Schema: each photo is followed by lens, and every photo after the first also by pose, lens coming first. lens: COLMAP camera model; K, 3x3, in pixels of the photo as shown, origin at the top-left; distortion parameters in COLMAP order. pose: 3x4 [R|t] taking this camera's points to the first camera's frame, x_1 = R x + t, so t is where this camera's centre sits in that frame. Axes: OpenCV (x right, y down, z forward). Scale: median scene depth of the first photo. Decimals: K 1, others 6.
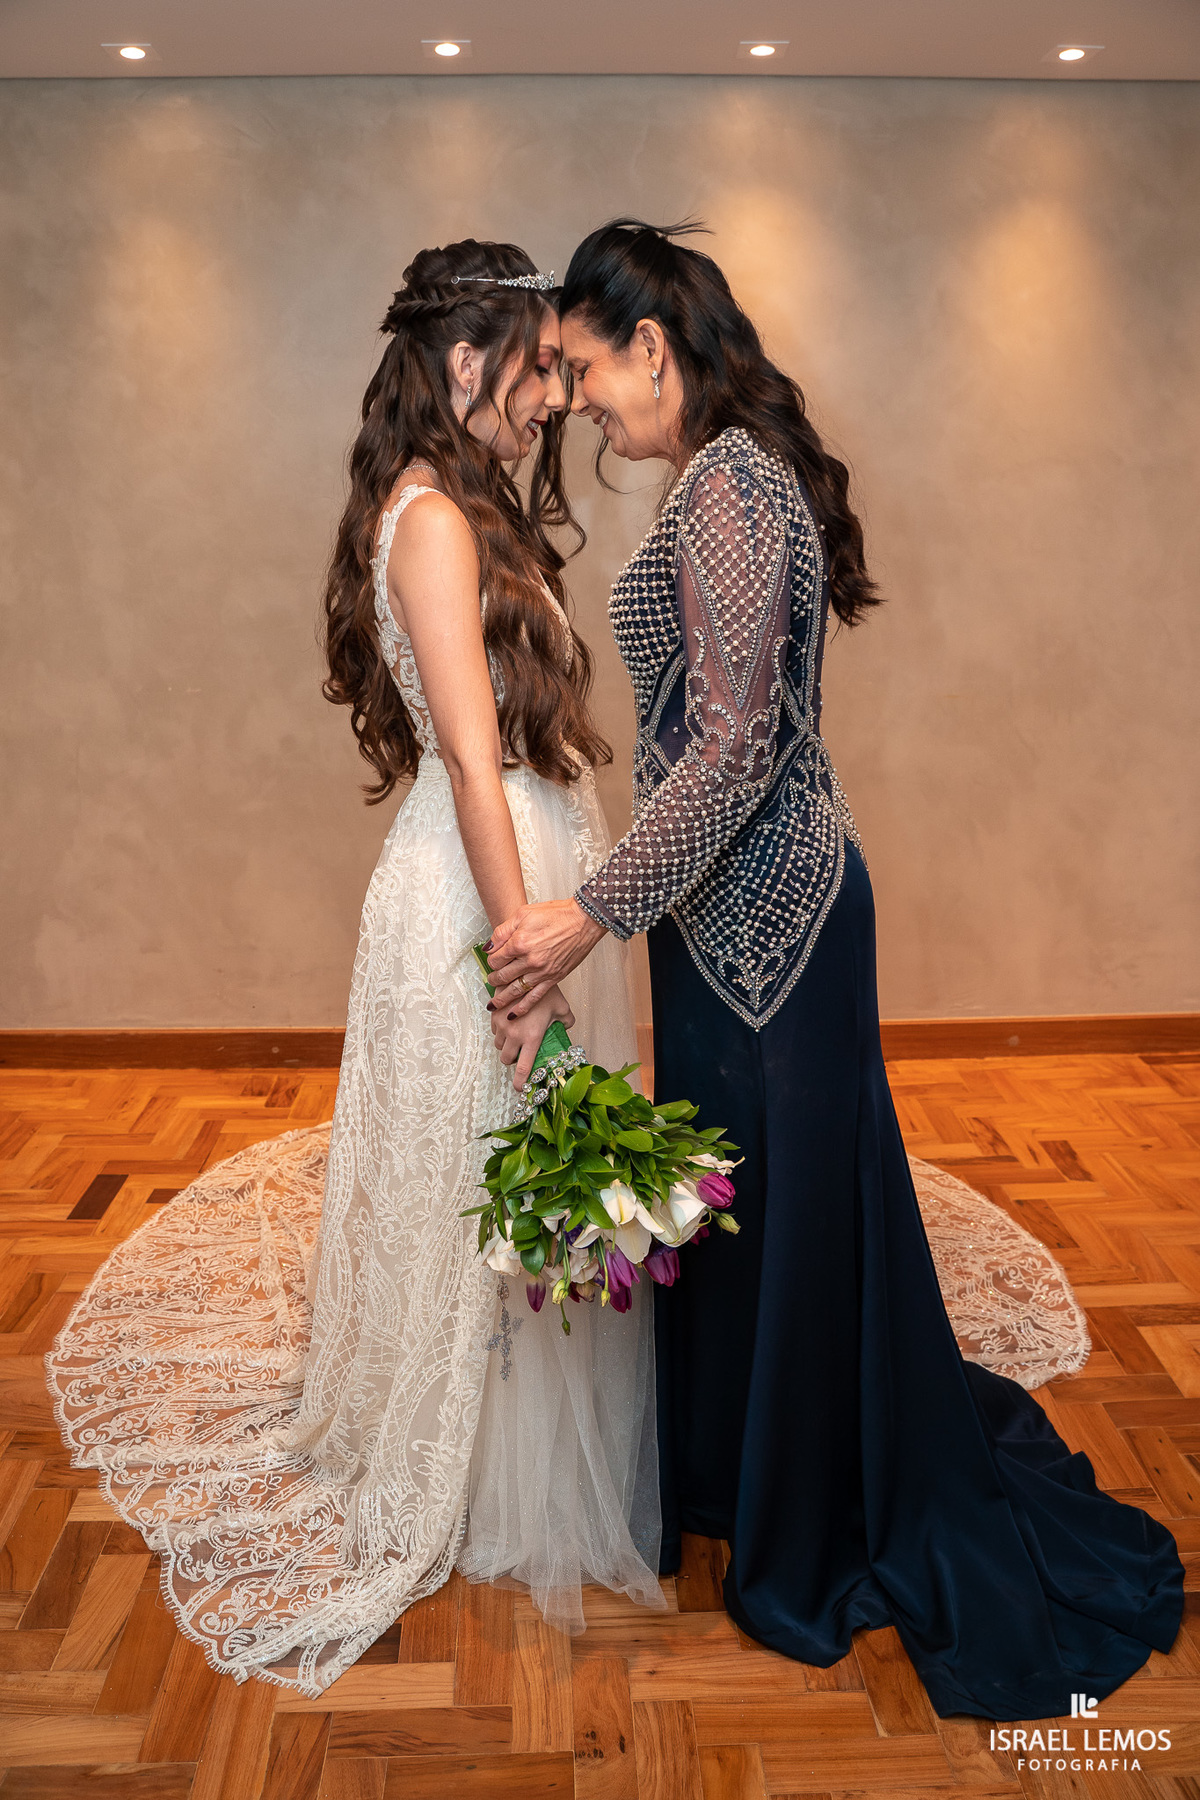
lens RADIAL K [[1459.4, 0, 603.1], [0, 1459.4, 907.7], [0, 0, 1]] dist [-0.099178, 0.043885]
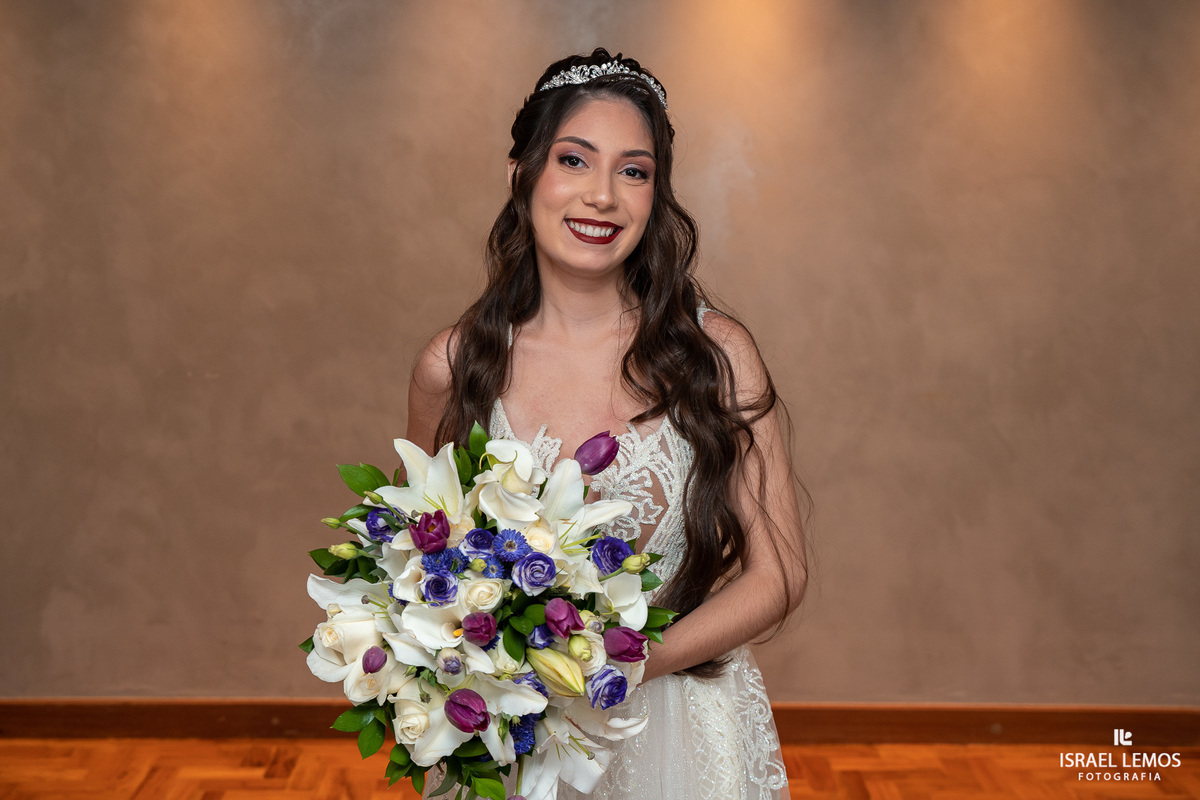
lens RADIAL K [[1608.5, 0, 598.5], [0, 1608.5, 397.8], [0, 0, 1]] dist [0.108472, 0.000000]
pose [[0.999702, 0.019306, -0.014961, 0.017666], [-0.020595, 0.995597, -0.091441, -0.031584], [0.013130, 0.091722, 0.995698, -0.176392]]
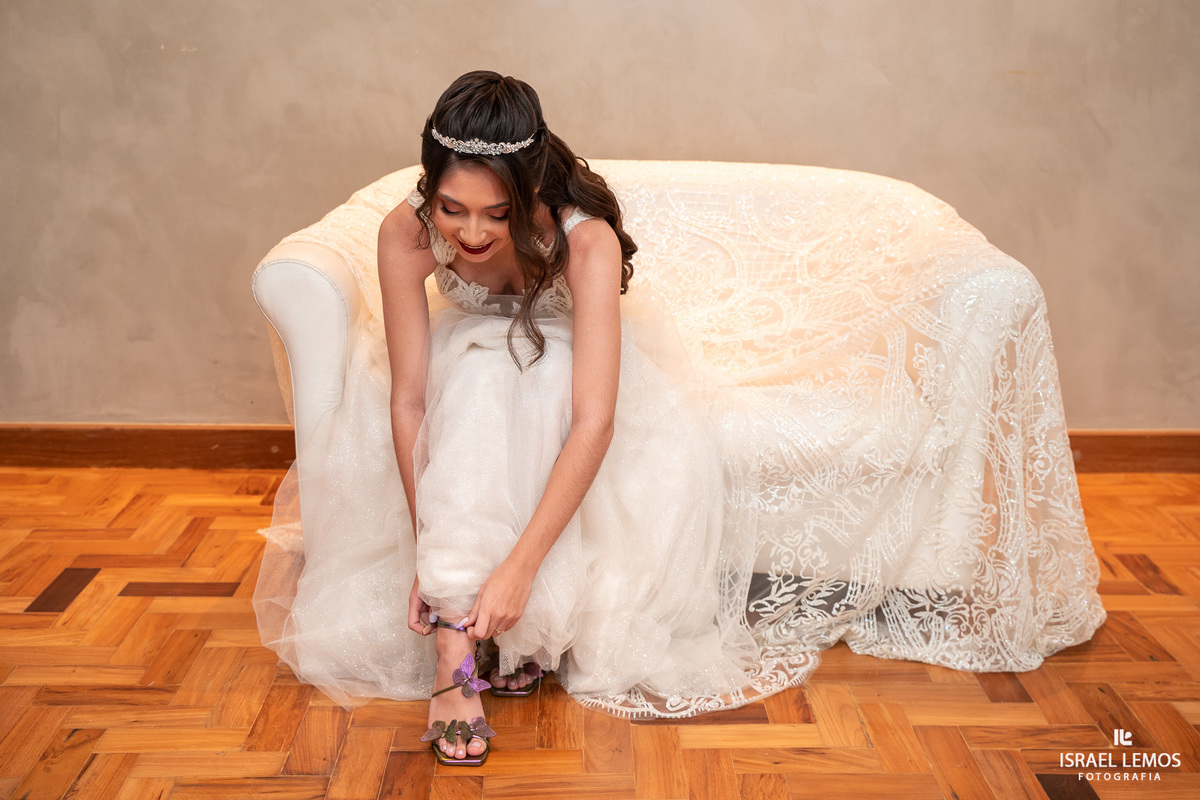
lens RADIAL K [[1400.6, 0, 599.4], [0, 1400.6, 400.2], [0, 0, 1]] dist [0.036818, 0.000000]
pose [[0.999783, 0.018165, -0.010178, -0.010404], [-0.018197, 0.999830, -0.003108, 0.069541], [0.010120, 0.003293, 0.999943, 0.111322]]
